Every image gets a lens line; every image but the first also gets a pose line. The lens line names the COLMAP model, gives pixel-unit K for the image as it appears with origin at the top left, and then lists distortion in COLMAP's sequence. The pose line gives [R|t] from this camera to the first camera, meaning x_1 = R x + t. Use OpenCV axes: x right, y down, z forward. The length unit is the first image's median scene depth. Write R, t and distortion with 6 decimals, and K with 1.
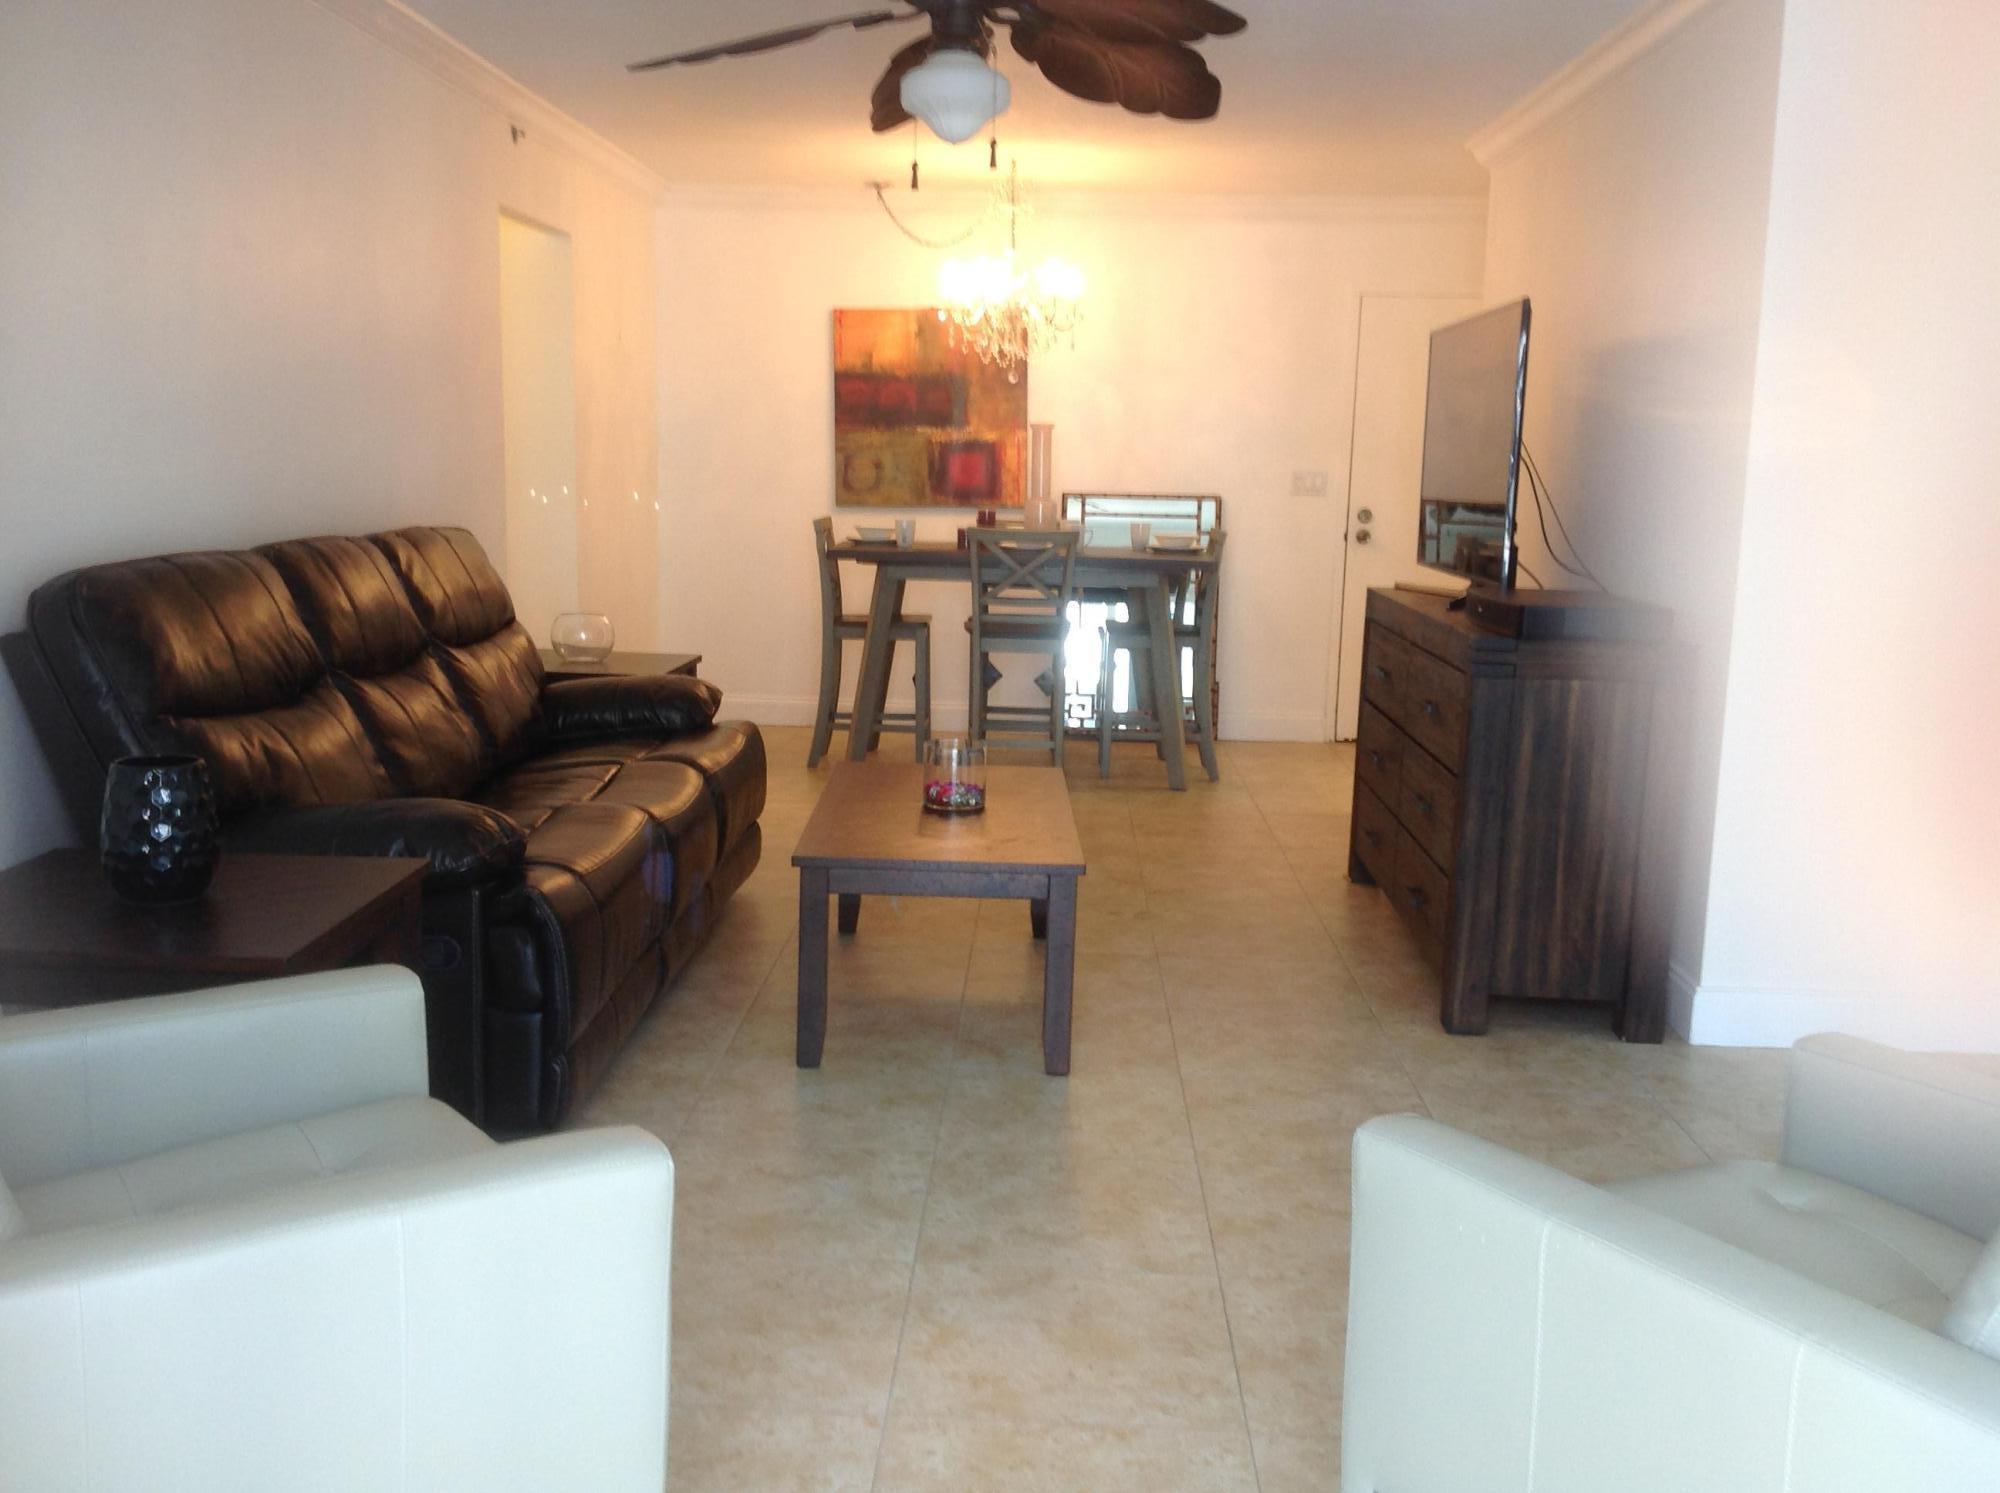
lens RADIAL K [[1866.6, 0, 1004.5], [0, 1866.6, 754.2], [0, 0, 1]] dist [0.031659, 0.000000]
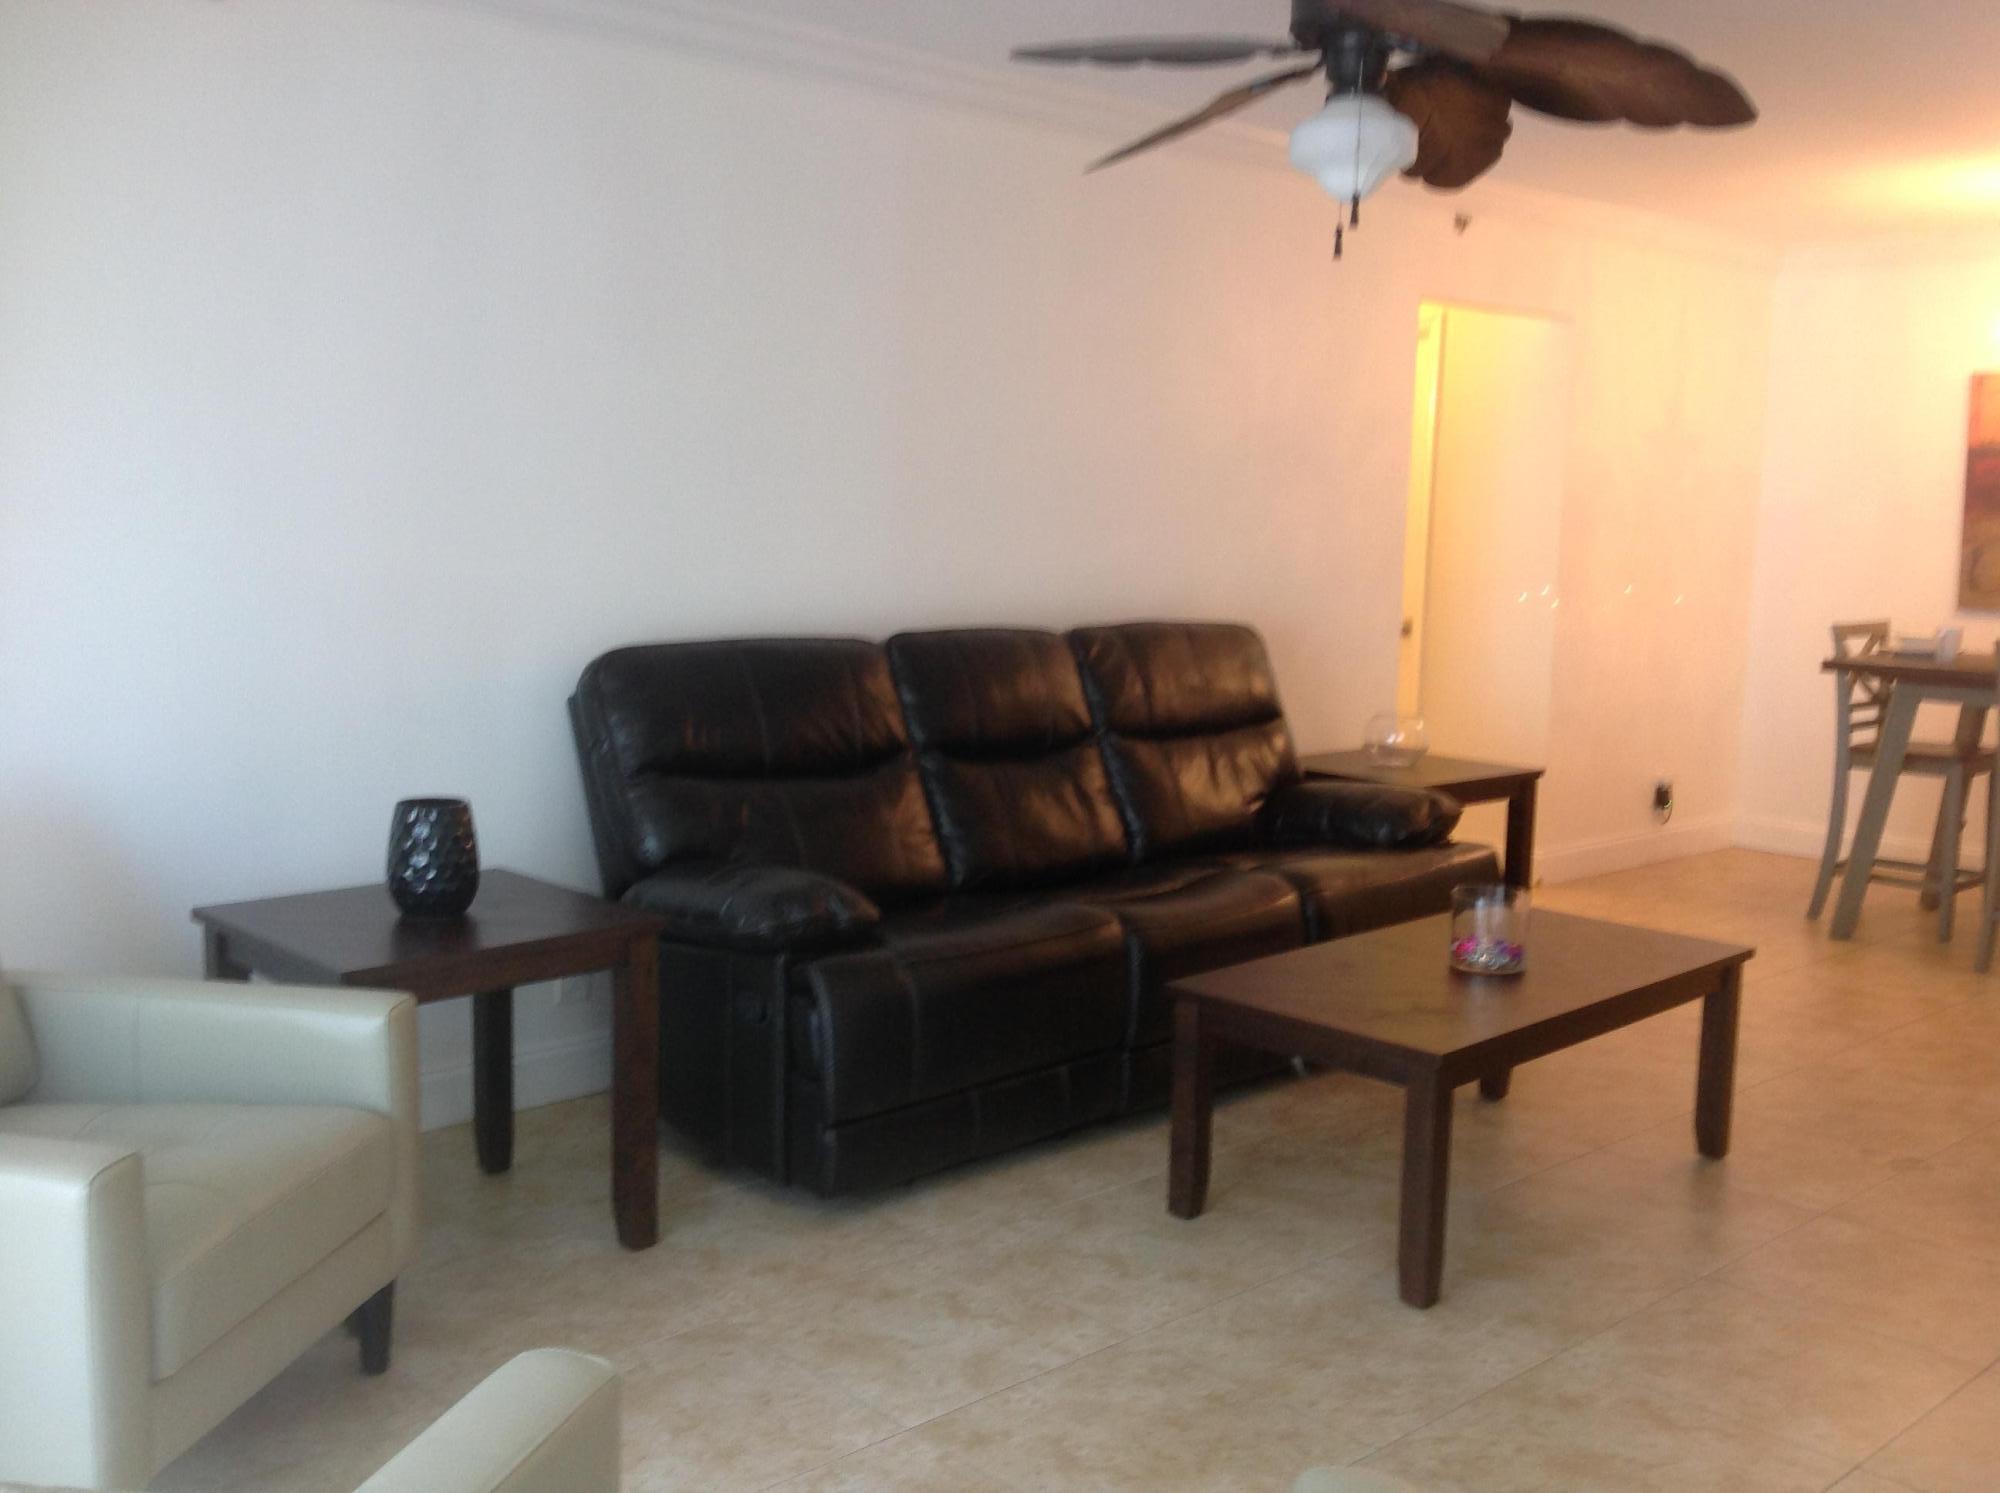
lens RADIAL K [[1866.6, 0, 986.6], [0, 1866.6, 734.7], [0, 0, 1]] dist [0.031659, 0.000000]
pose [[0.697126, 0.068579, -0.713661, 0.515522], [-0.110563, 0.993790, -0.012504, -0.050064], [0.708372, 0.087622, 0.700379, 0.299722]]
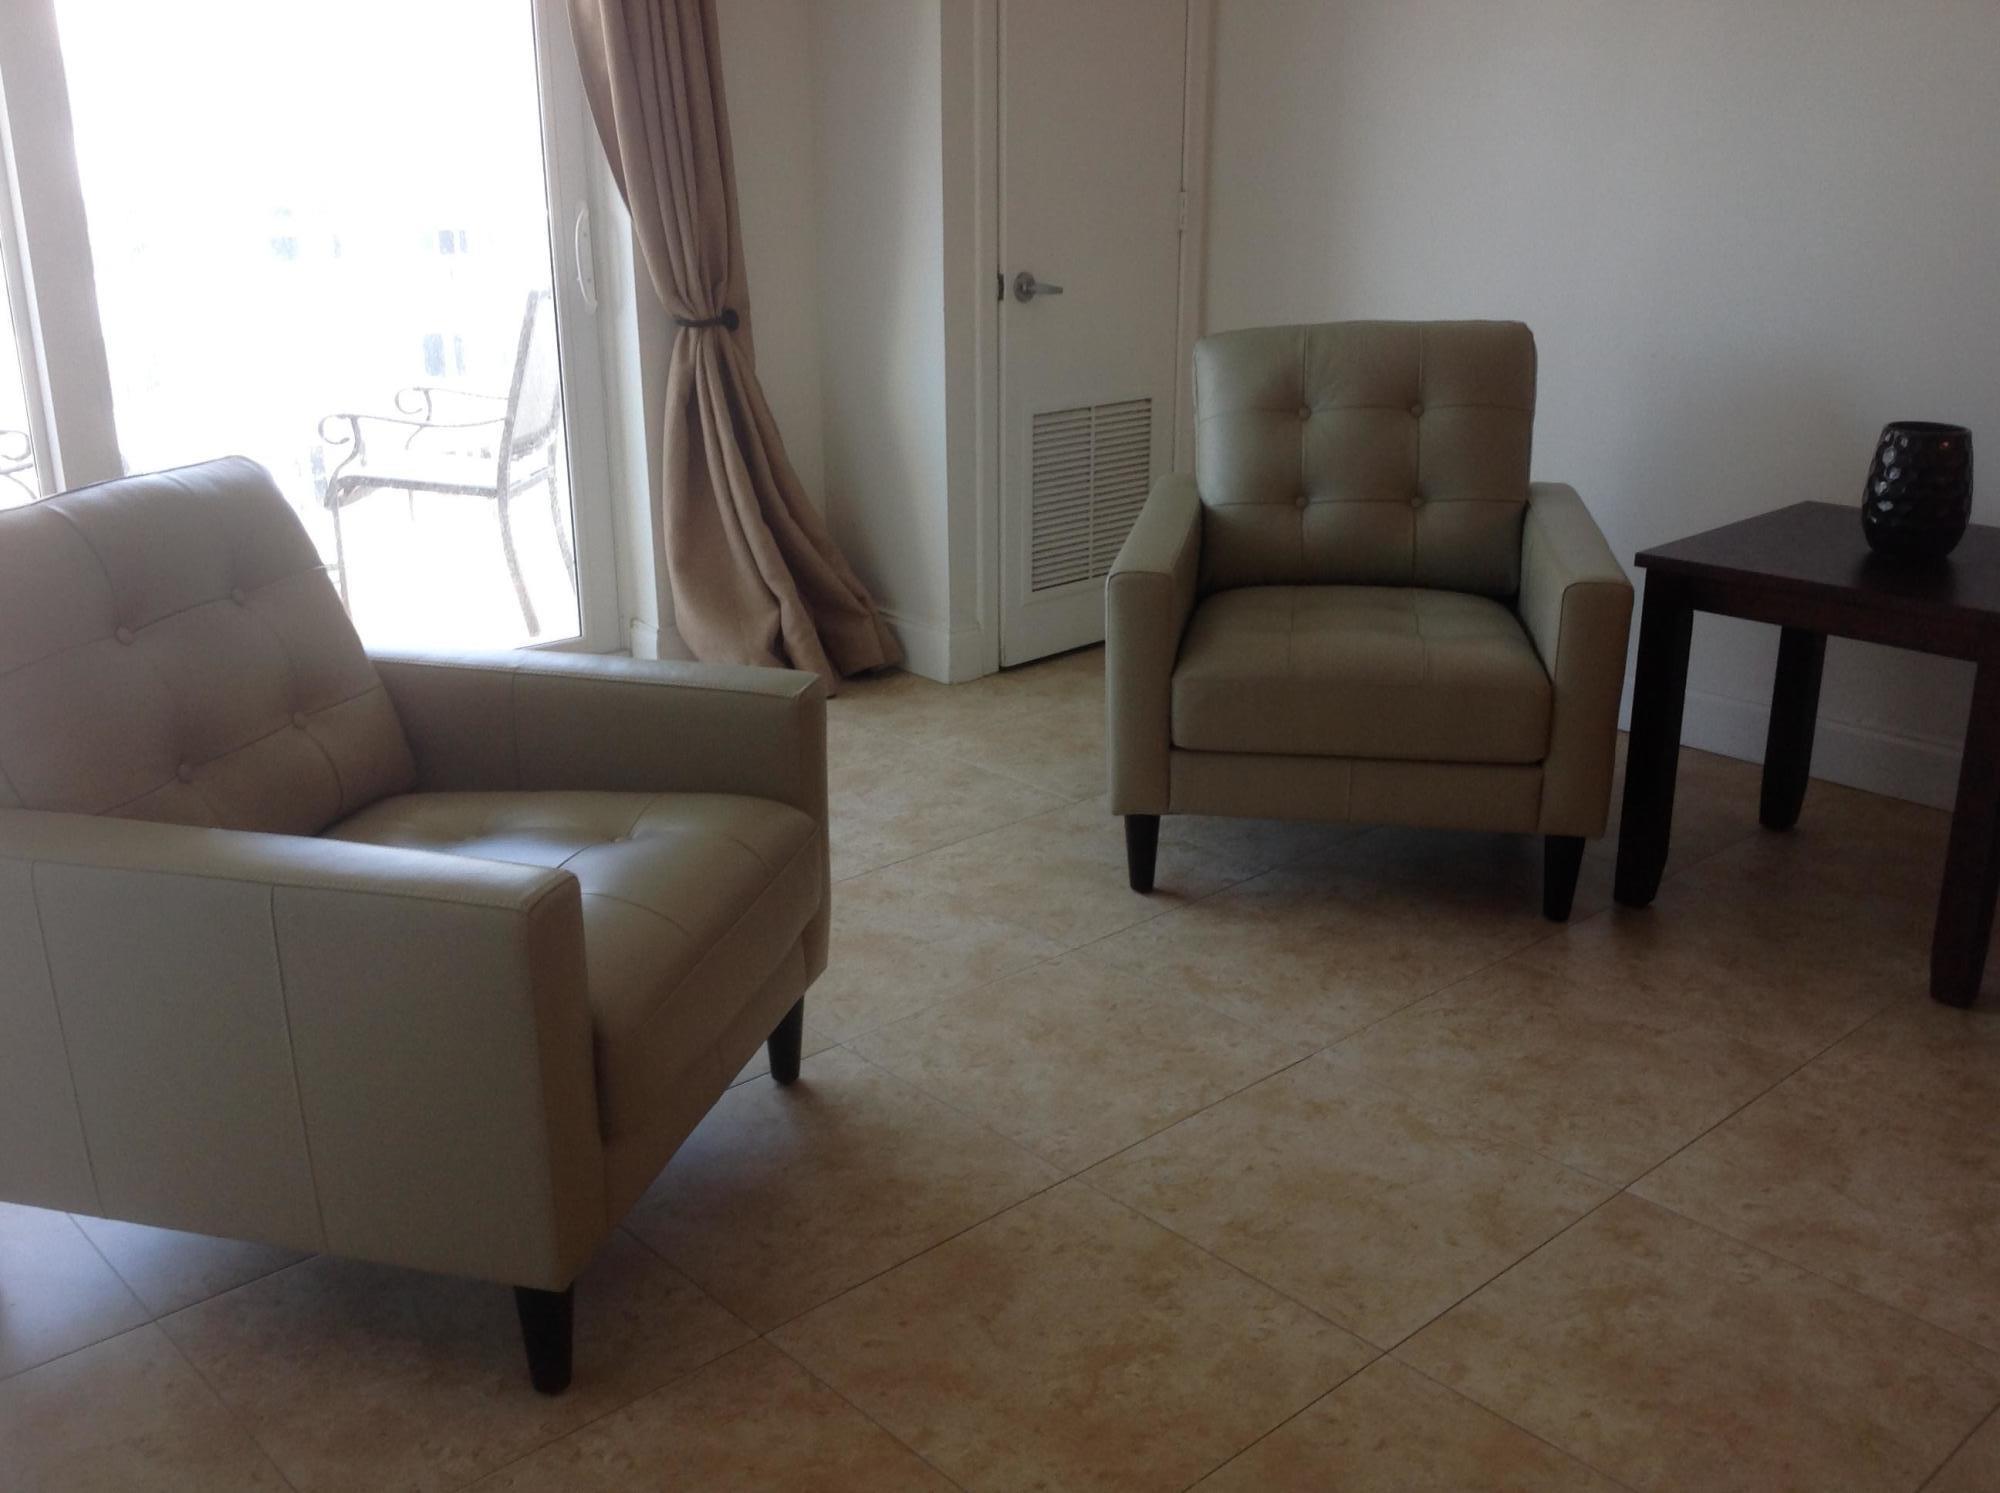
lens RADIAL K [[1866.6, 0, 1009.8], [0, 1866.6, 734.3], [0, 0, 1]] dist [0.031659, 0.000000]
pose [[-0.712377, 0.202813, -0.671853, 0.535665], [-0.115364, 0.910467, 0.397166, -0.162098], [0.692250, 0.360439, -0.625199, 1.055913]]
